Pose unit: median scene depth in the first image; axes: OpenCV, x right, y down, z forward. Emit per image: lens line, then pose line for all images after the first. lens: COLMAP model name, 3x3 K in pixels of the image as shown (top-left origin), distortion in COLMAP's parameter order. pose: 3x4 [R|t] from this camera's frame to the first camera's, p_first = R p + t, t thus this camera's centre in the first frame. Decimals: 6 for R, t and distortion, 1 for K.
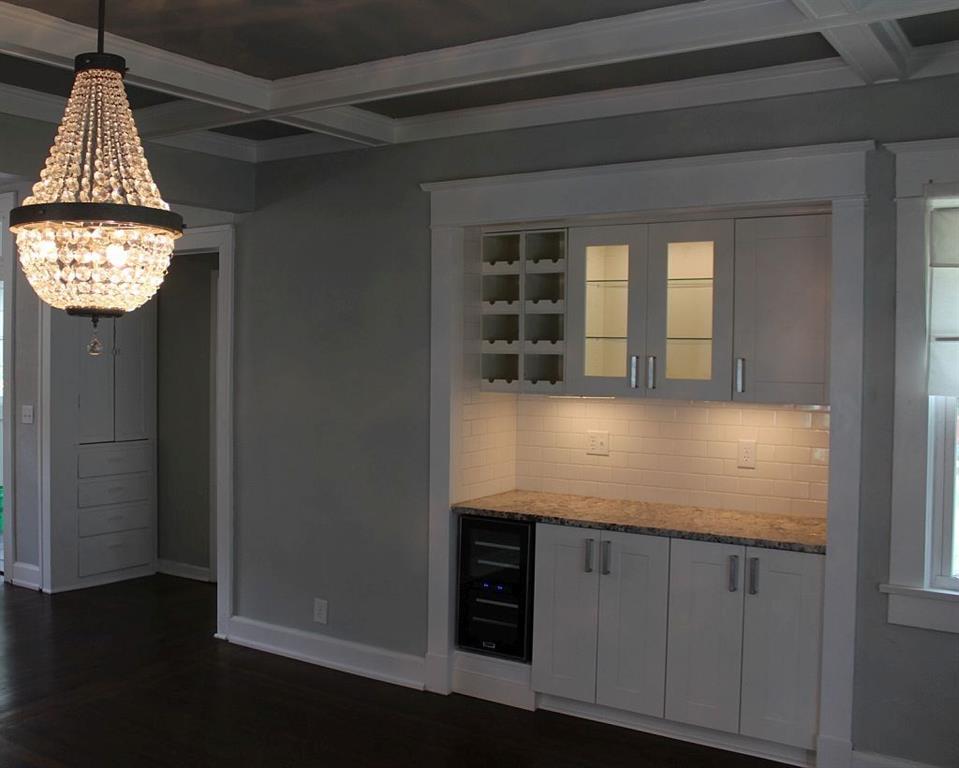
lens RADIAL K [[943.8, 0, 476.7], [0, 943.8, 386.1], [0, 0, 1]] dist [-0.078122, 0.000000]
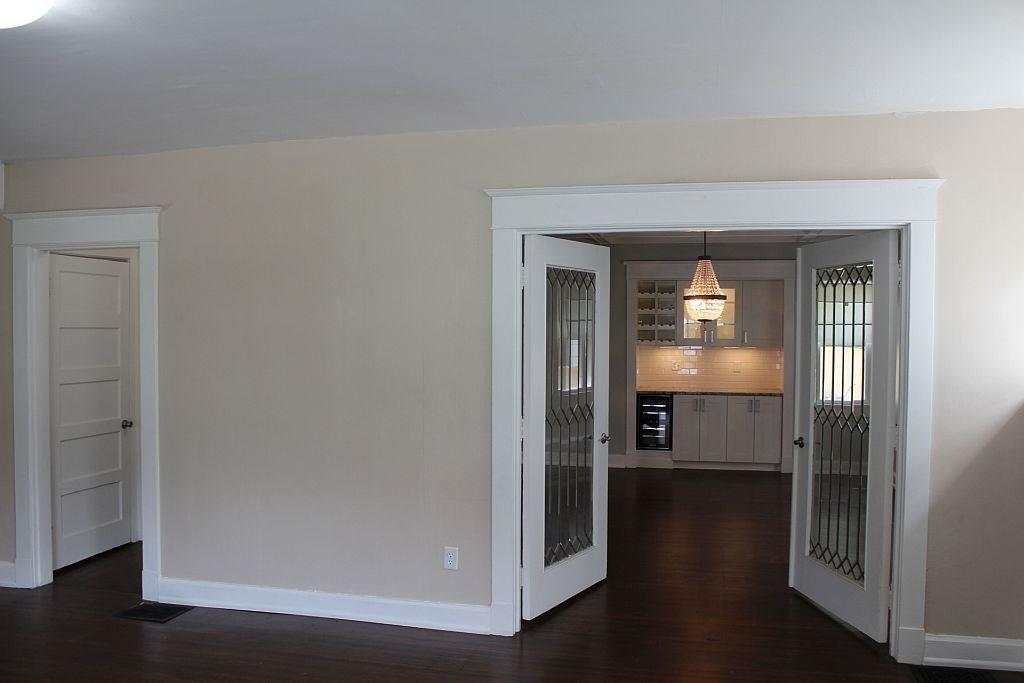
lens RADIAL K [[862.4, 0, 518.6], [0, 862.4, 335.0], [0, 0, 1]] dist [-0.124602, 0.091753]
pose [[0.917181, -0.005516, 0.398432, -1.265657], [0.016534, 0.999570, -0.024221, 0.030135], [-0.398127, 0.028803, 0.916878, -1.003541]]
